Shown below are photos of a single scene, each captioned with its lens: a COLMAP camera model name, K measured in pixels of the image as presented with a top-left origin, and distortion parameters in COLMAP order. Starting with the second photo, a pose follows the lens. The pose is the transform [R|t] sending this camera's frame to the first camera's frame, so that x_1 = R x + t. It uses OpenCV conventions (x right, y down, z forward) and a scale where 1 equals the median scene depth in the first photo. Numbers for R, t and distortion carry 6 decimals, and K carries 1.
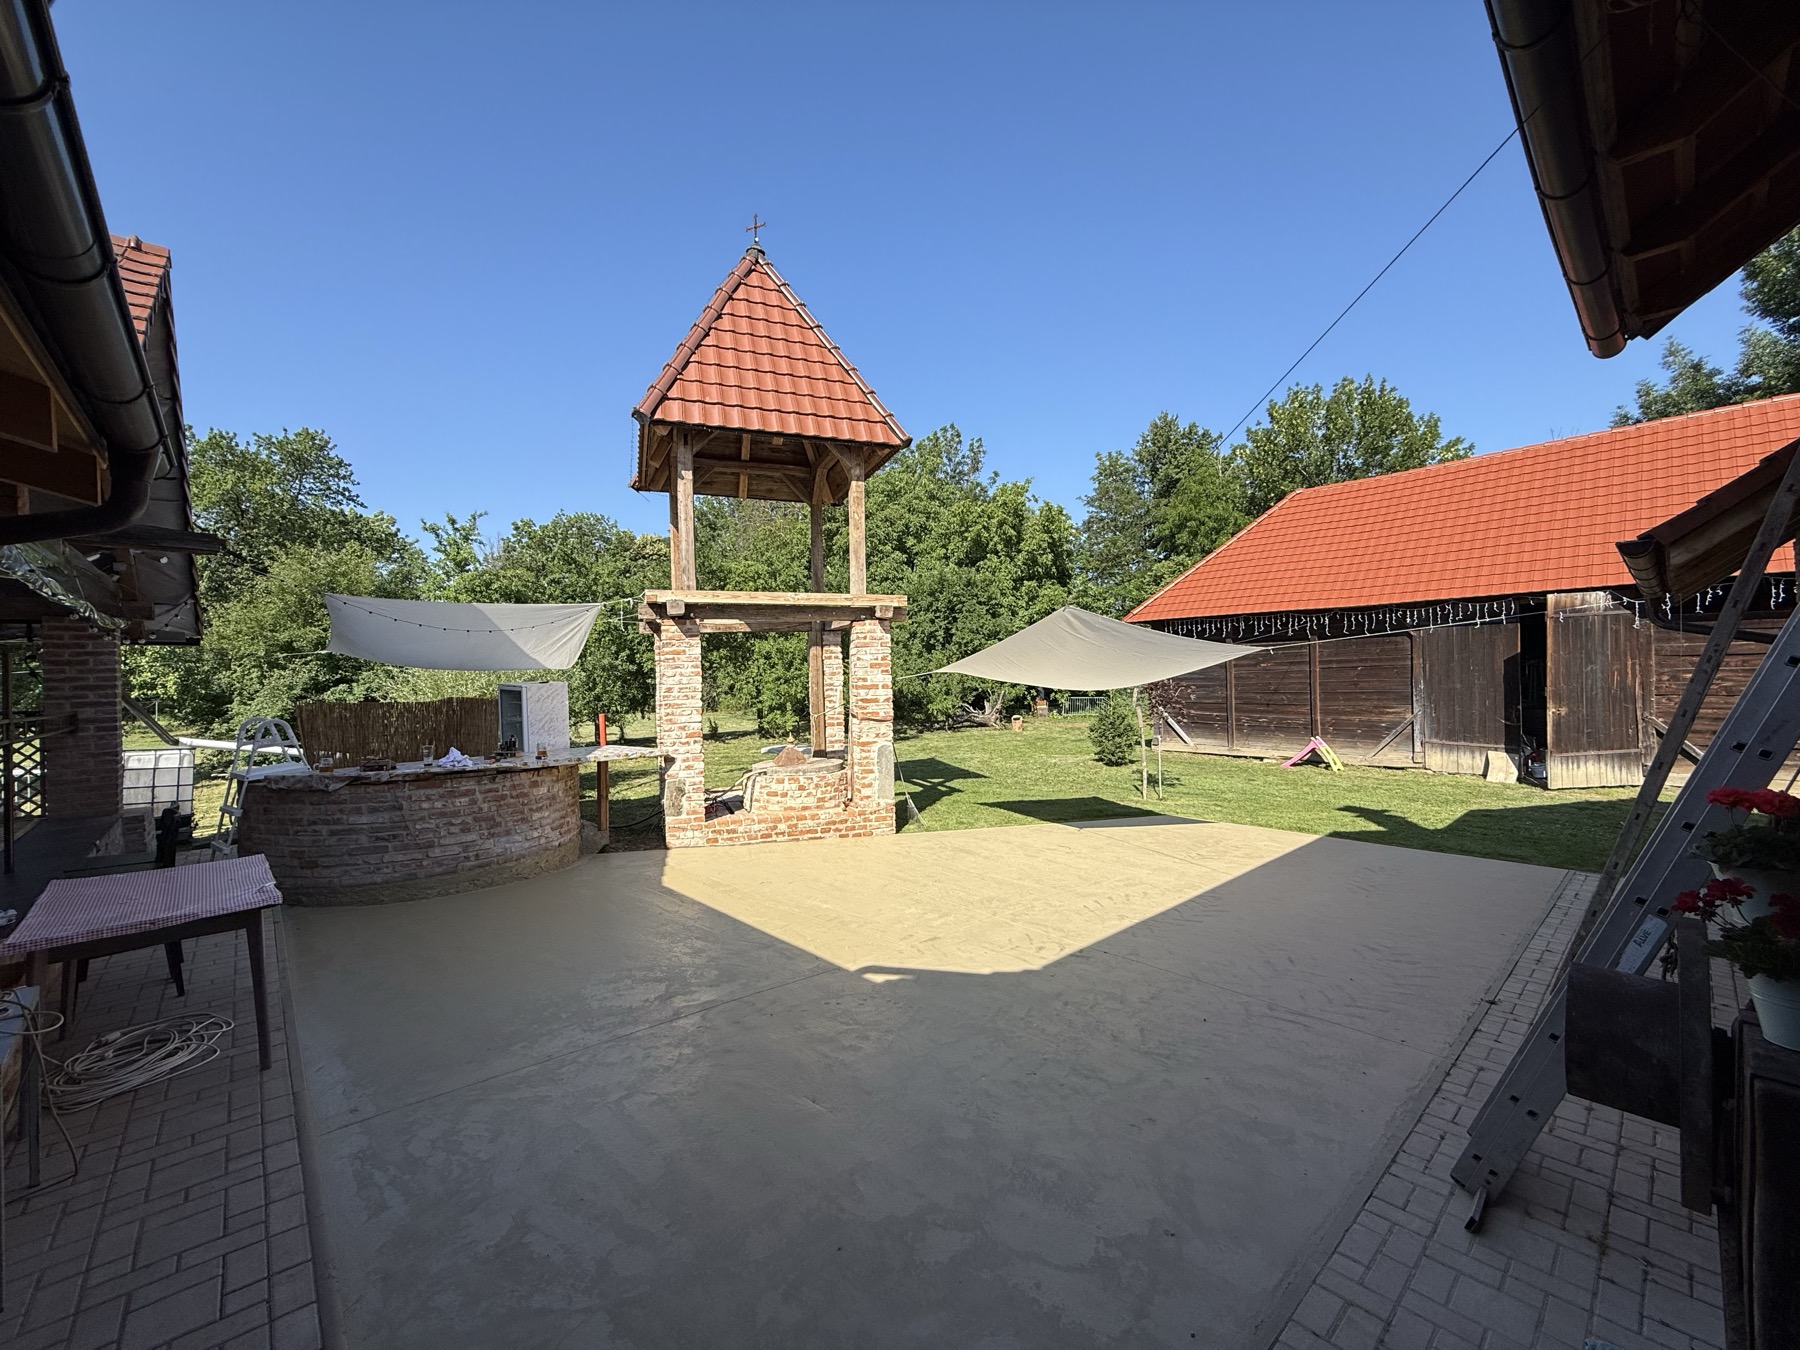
lens RADIAL K [[715.3, 0, 898.0], [0, 715.3, 674.1], [0, 0, 1]] dist [-0.000564, 0.000527]
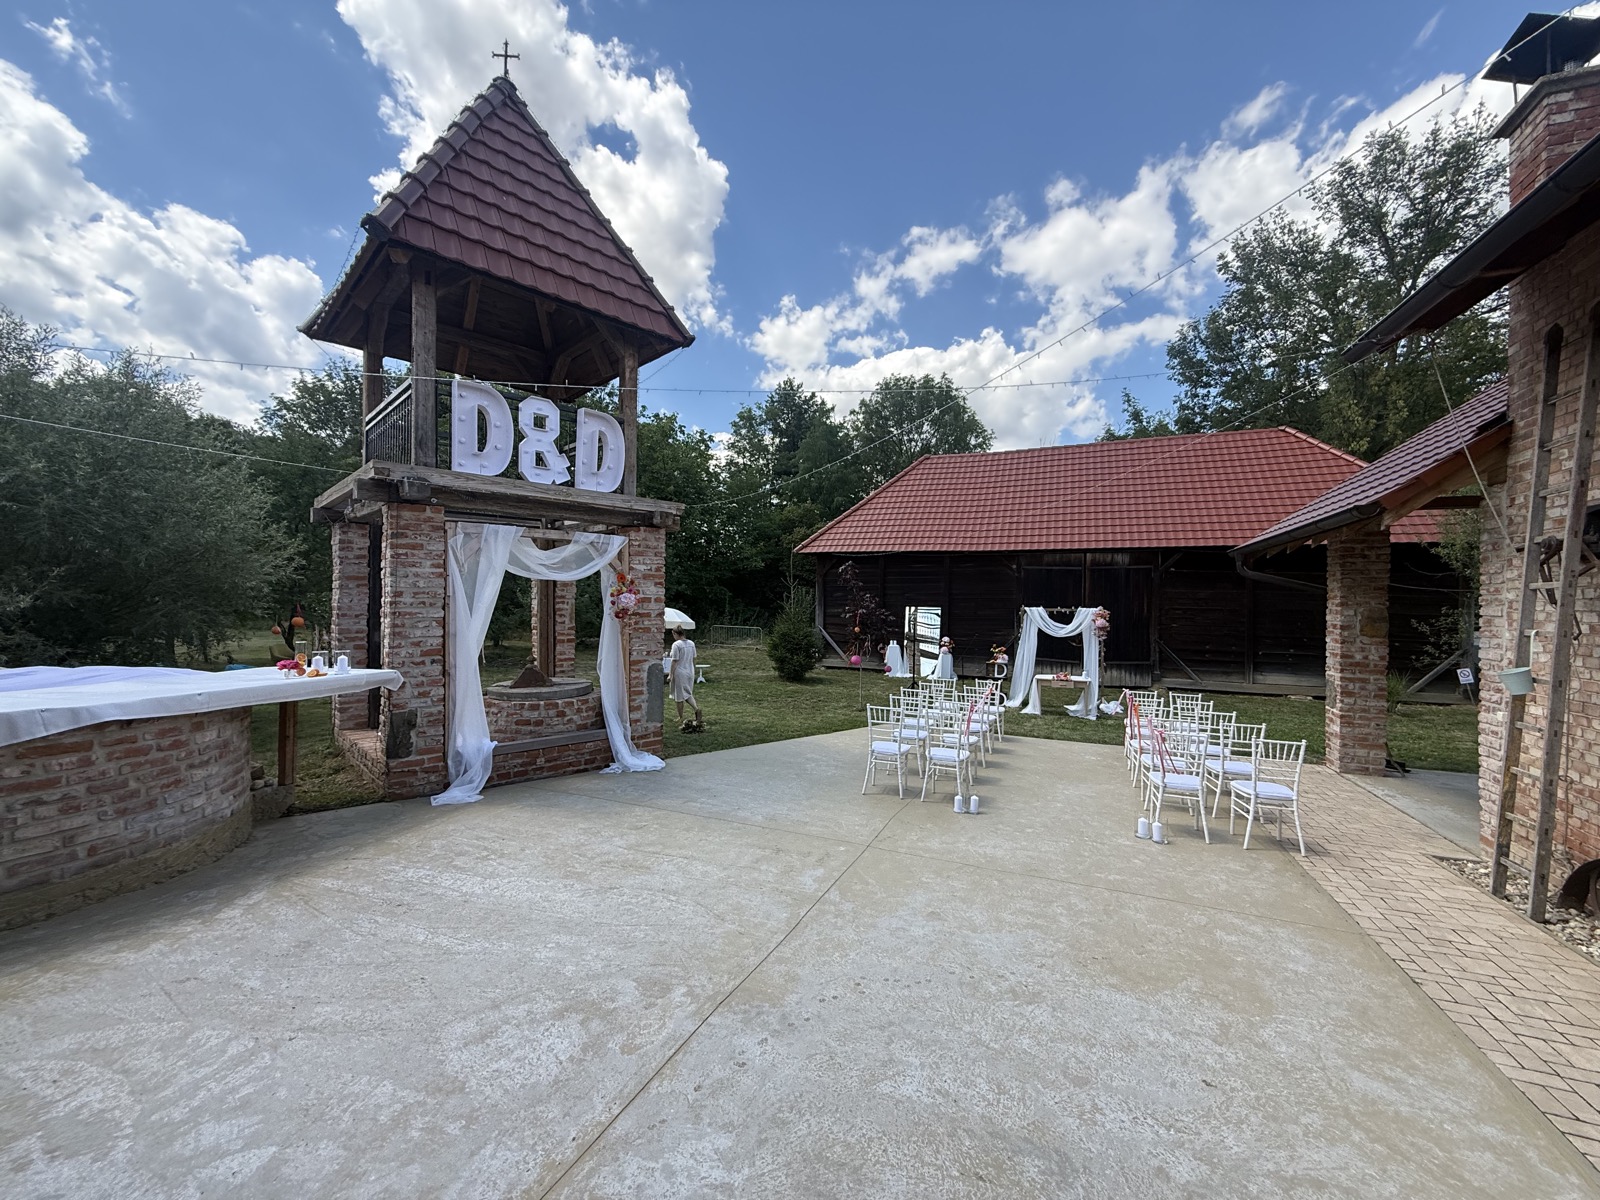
lens RADIAL K [[635.8, 0, 798.2], [0, 635.8, 599.2], [0, 0, 1]] dist [-0.000564, 0.000527]
pose [[0.908016, 0.034921, 0.417477, -0.199261], [-0.034899, 0.999361, -0.007689, 0.016482], [-0.417479, -0.007588, 0.908655, 0.183918]]
